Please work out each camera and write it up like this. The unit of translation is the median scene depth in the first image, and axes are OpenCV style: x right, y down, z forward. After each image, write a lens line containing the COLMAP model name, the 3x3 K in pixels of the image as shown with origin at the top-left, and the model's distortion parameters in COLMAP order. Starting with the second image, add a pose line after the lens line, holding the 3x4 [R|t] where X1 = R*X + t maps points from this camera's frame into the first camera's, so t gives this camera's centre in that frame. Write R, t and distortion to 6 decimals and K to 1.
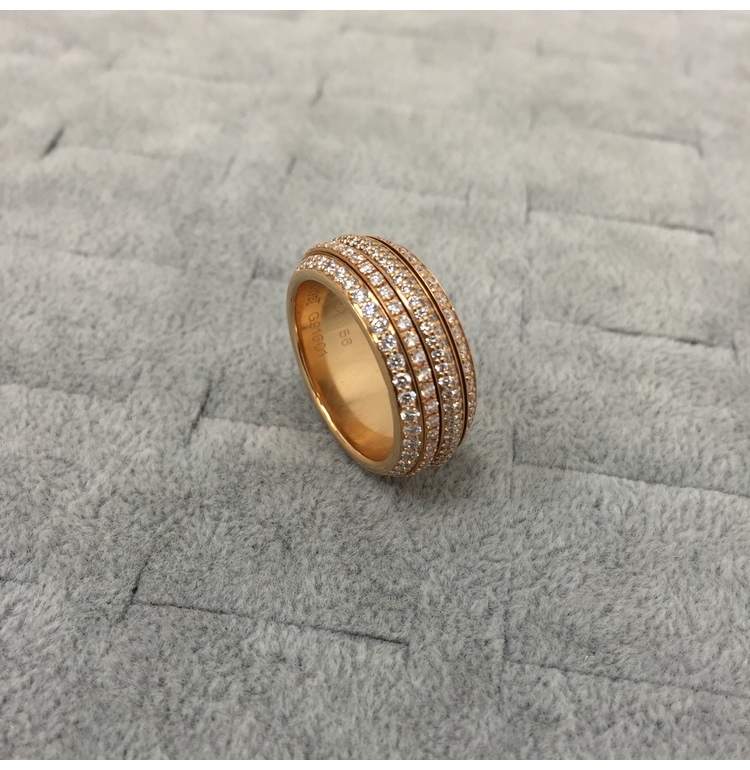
lens RADIAL K [[932.4, 0, 377.6], [0, 932.4, 363.4], [0, 0, 1]] dist [0.092012, -0.234566]
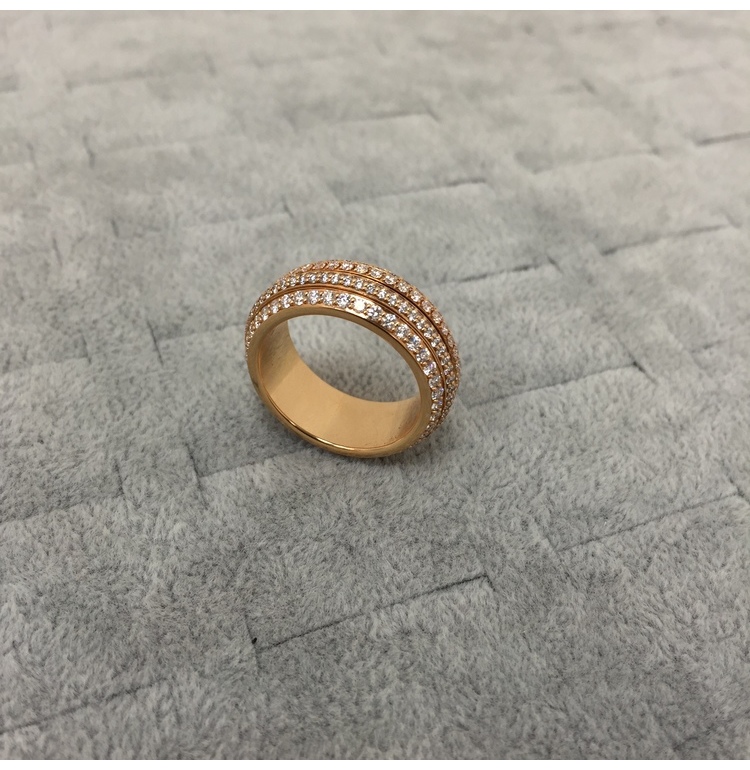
lens RADIAL K [[932.4, 0, 377.6], [0, 932.4, 363.4], [0, 0, 1]] dist [0.092012, -0.234566]
pose [[0.860312, -0.347801, 0.372691, -0.372570], [0.341758, 0.935976, 0.084560, -0.085733], [-0.378239, 0.054622, 0.924095, -0.053398]]
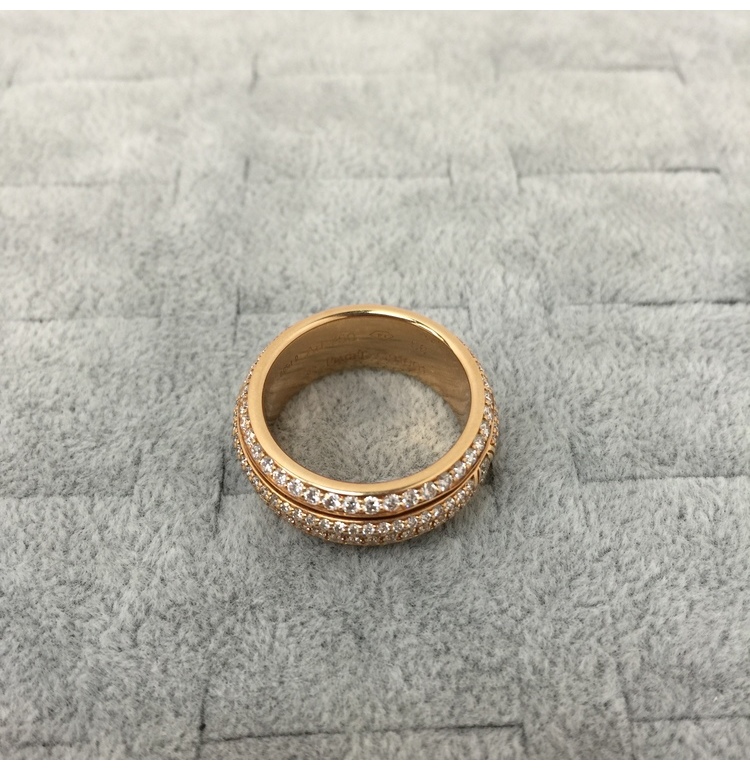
lens RADIAL K [[932.4, 0, 377.6], [0, 932.4, 363.4], [0, 0, 1]] dist [0.092012, -0.234566]
pose [[0.981387, -0.179079, 0.069359, -0.087237], [0.172577, 0.980825, 0.090549, -0.121253], [-0.084244, -0.076894, 0.993474, 0.130731]]
